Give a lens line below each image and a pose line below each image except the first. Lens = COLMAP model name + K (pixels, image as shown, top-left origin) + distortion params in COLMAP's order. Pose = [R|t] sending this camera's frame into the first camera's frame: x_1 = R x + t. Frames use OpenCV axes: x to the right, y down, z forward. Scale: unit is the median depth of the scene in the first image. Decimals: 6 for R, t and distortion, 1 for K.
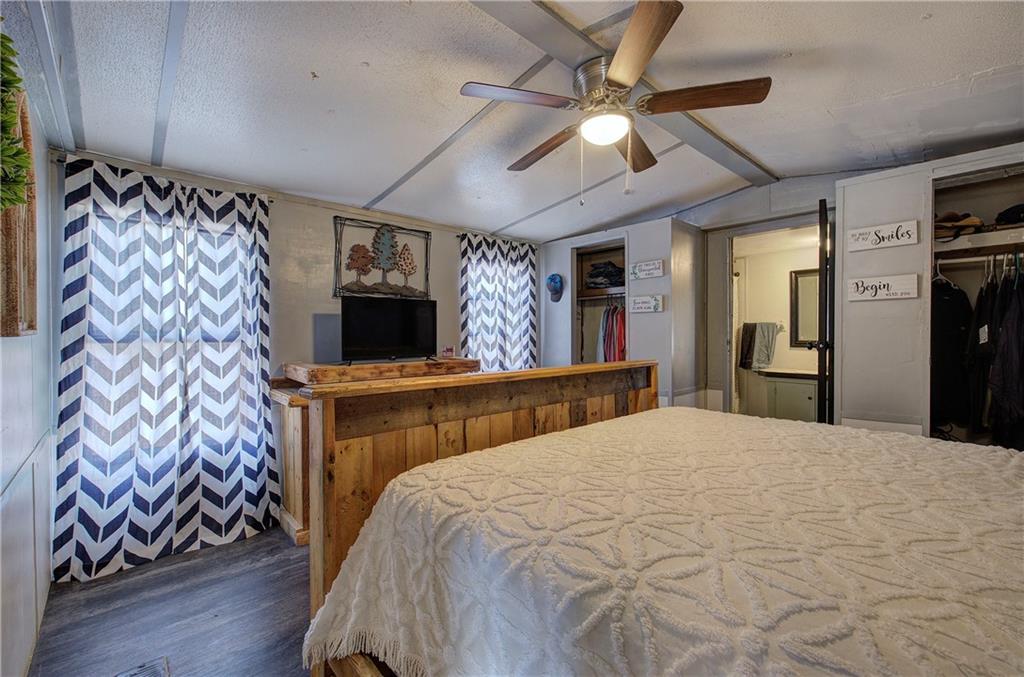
lens RADIAL K [[431.7, 0, 513.5], [0, 431.7, 337.3], [0, 0, 1]] dist [-0.004027, 0.000923]
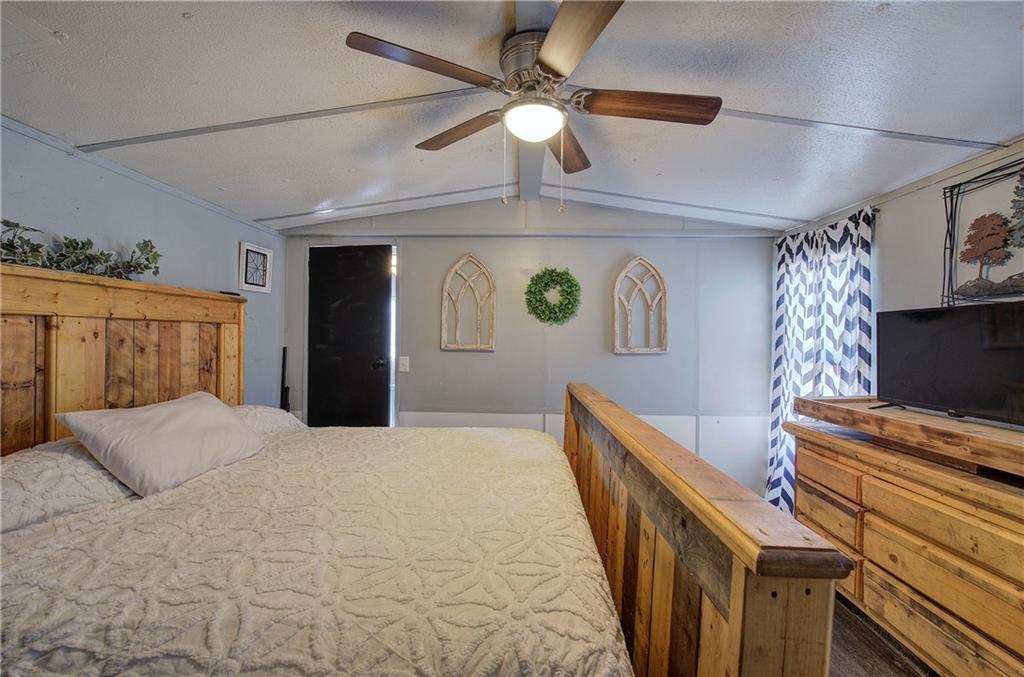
lens RADIAL K [[431.7, 0, 513.5], [0, 431.7, 337.3], [0, 0, 1]] dist [-0.004027, 0.000923]
pose [[-0.702182, 0.003513, -0.711989, 0.663718], [-0.006937, 0.999907, 0.011774, -0.061344], [0.711964, 0.013207, -0.702092, 1.199908]]
